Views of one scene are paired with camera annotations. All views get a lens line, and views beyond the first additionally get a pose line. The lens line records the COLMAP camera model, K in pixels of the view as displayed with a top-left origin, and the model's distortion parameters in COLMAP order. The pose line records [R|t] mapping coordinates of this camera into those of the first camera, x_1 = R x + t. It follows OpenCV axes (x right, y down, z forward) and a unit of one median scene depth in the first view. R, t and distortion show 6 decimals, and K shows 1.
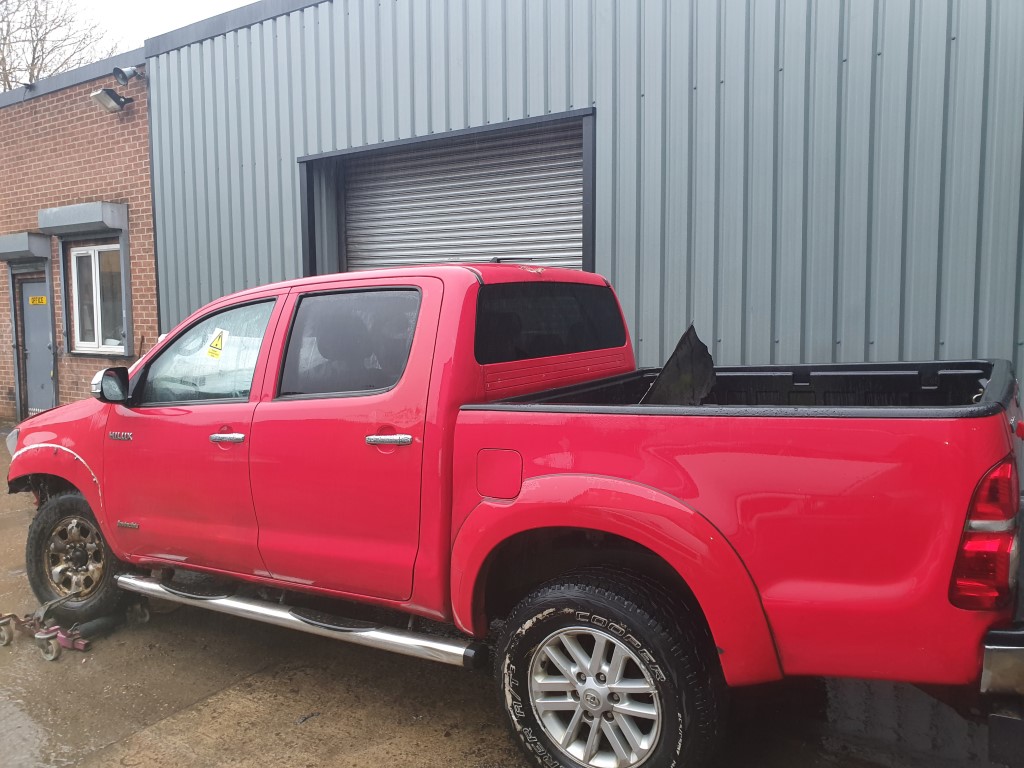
lens RADIAL K [[823.0, 0, 512.3], [0, 823.0, 388.2], [0, 0, 1]] dist [0.013810, 0.025014]
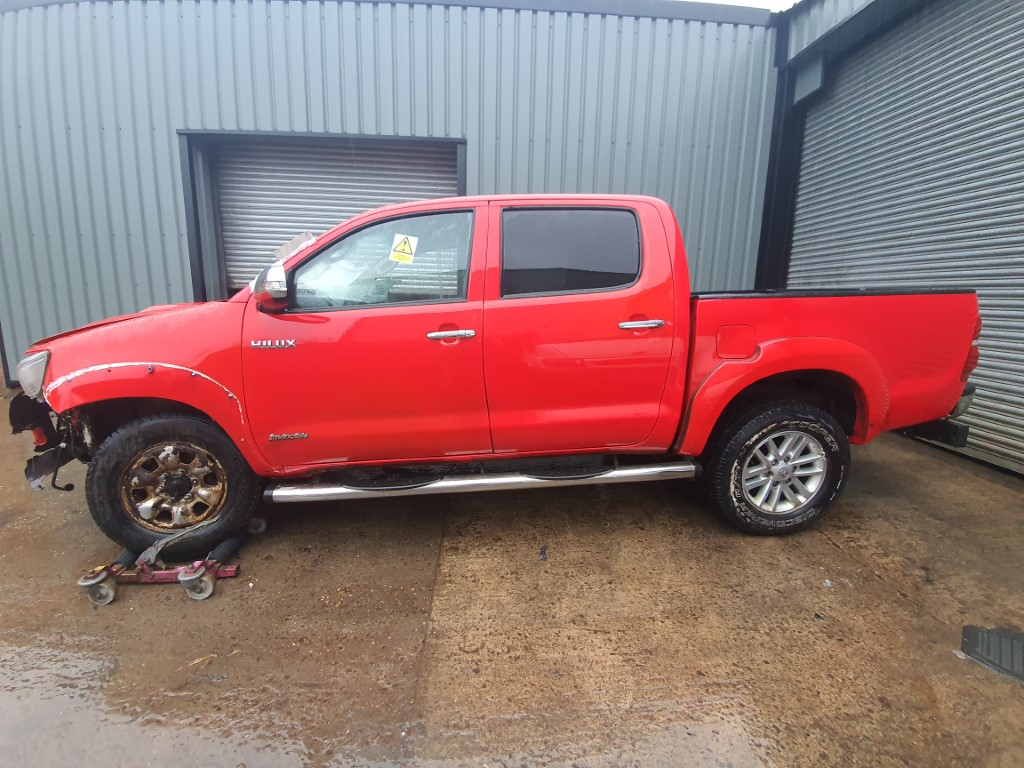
lens RADIAL K [[413.9, 0, 510.1], [0, 413.9, 377.4], [0, 0, 1]] dist [-0.006429, -0.001396]
pose [[0.787718, -0.086809, 0.609889, -0.546458], [0.032014, 0.994452, 0.100197, 0.056033], [-0.615204, -0.059402, 0.786127, 0.462206]]
